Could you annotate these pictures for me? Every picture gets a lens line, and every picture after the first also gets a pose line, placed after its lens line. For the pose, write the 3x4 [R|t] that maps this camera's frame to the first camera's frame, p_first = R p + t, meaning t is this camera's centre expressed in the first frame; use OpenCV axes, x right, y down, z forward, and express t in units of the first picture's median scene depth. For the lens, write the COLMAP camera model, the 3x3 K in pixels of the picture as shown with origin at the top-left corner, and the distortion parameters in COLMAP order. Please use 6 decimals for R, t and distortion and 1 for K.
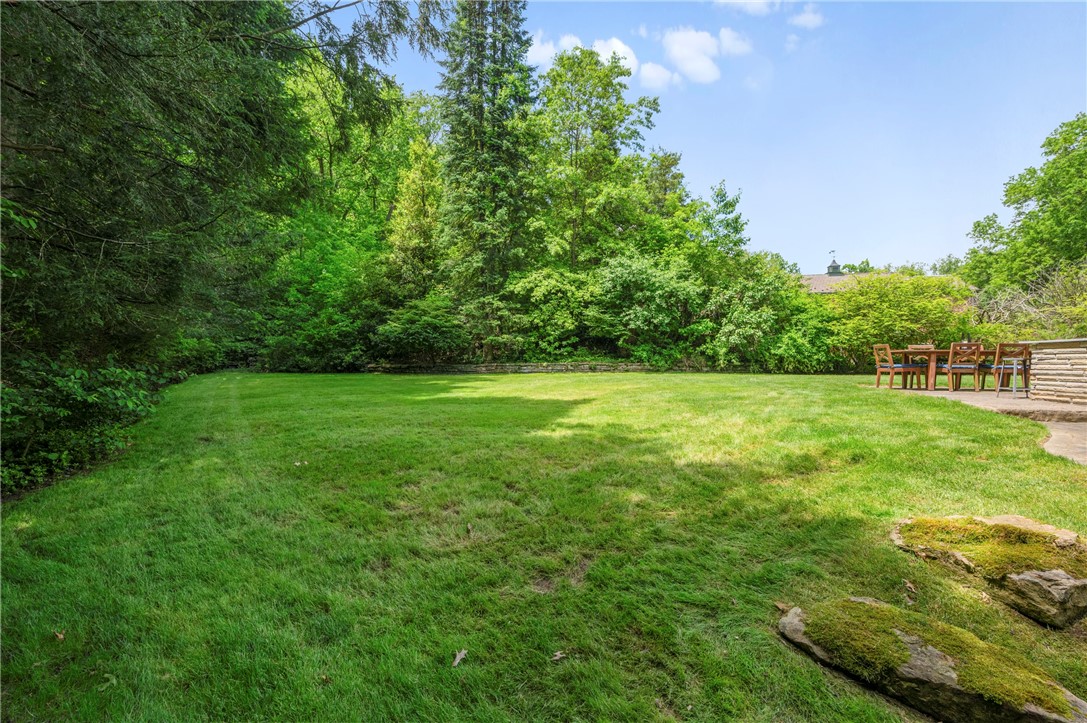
lens RADIAL K [[480.2, 0, 538.1], [0, 480.2, 363.3], [0, 0, 1]] dist [0.002756, 0.000020]
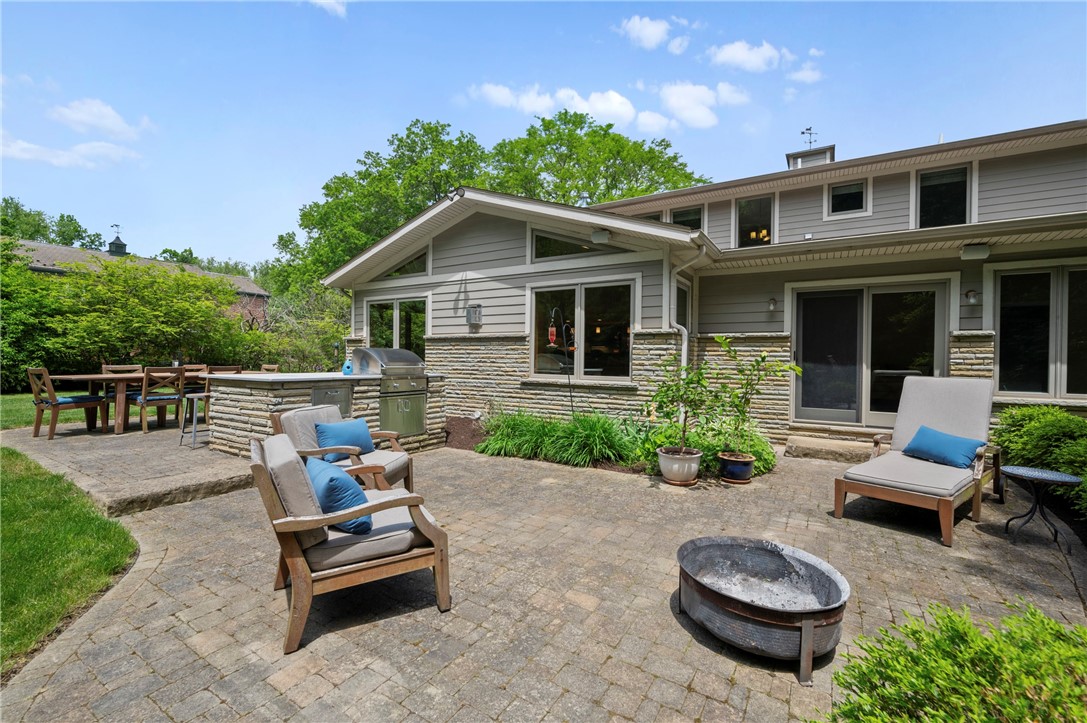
lens RADIAL K [[468.0, 0, 545.2], [0, 468.0, 359.8], [0, 0, 1]] dist [0.000245, 0.000004]
pose [[0.330293, -0.006197, 0.943858, 0.187056], [-0.006220, 0.999942, 0.008742, -0.030633], [-0.943858, -0.008758, 0.330235, 0.091003]]
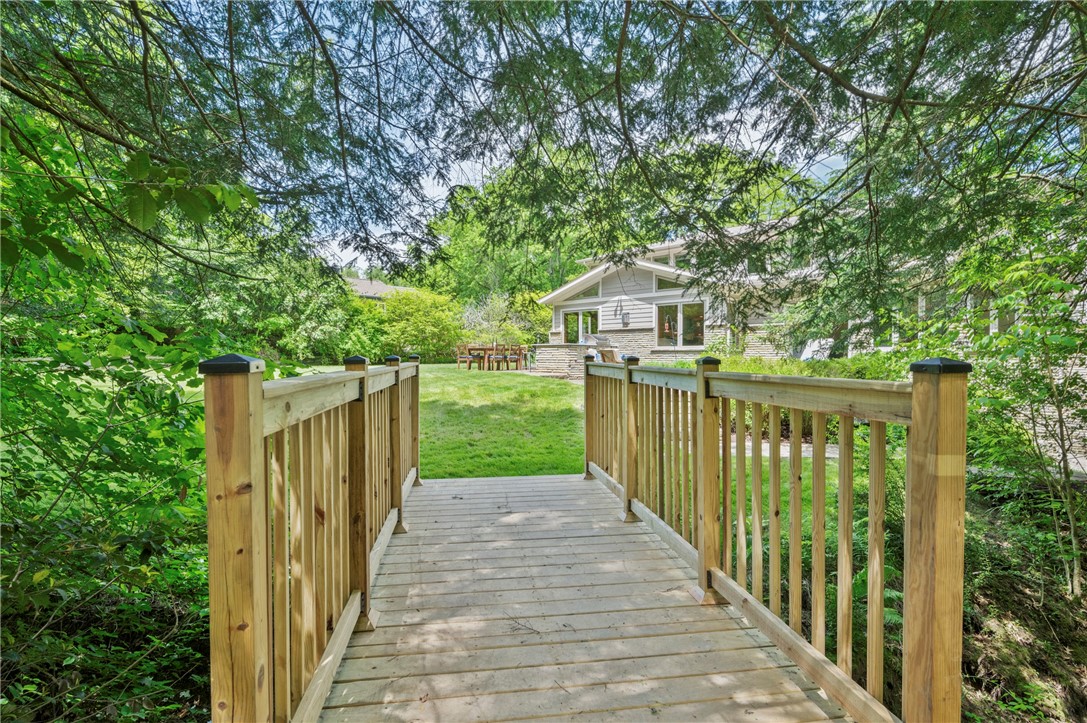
lens RADIAL K [[539.5, 0, 544.9], [0, 539.5, 363.0], [0, 0, 1]] dist [-0.000509, 0.000012]
pose [[0.516336, -0.012529, 0.856294, -0.357676], [0.004506, 0.999919, 0.011913, 0.002384], [-0.856374, -0.002293, 0.516351, -0.089566]]
